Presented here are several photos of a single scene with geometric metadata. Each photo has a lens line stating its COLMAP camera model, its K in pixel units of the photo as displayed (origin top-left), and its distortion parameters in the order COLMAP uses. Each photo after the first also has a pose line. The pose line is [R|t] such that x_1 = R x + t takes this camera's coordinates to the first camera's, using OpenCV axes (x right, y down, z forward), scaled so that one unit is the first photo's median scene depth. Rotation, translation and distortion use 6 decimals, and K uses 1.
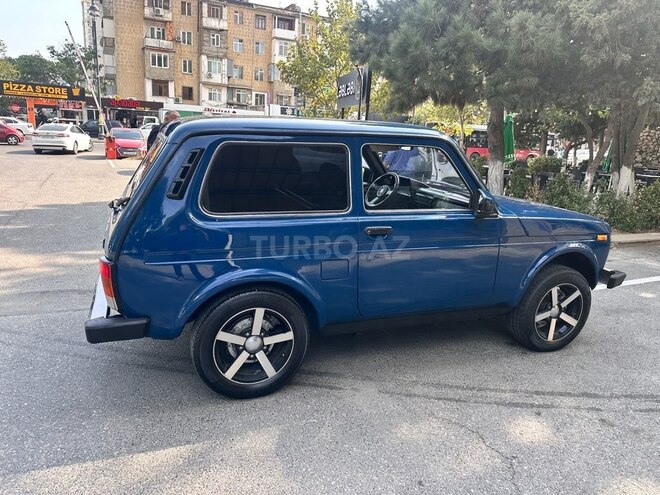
lens RADIAL K [[464.0, 0, 321.8], [0, 464.0, 250.0], [0, 0, 1]] dist [-0.004355, -0.000735]
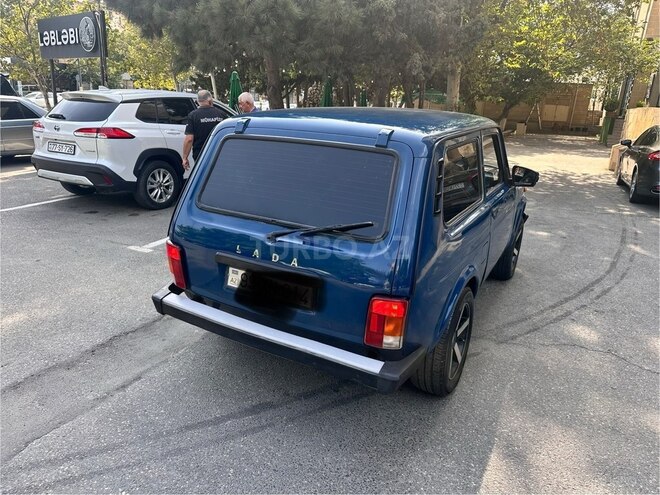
lens RADIAL K [[464.0, 0, 321.8], [0, 464.0, 250.0], [0, 0, 1]] dist [-0.004355, -0.000735]
pose [[0.782806, -0.220166, 0.582015, -0.860379], [0.157927, 0.974985, 0.156408, -0.191815], [-0.601892, -0.030521, 0.797994, 0.301062]]
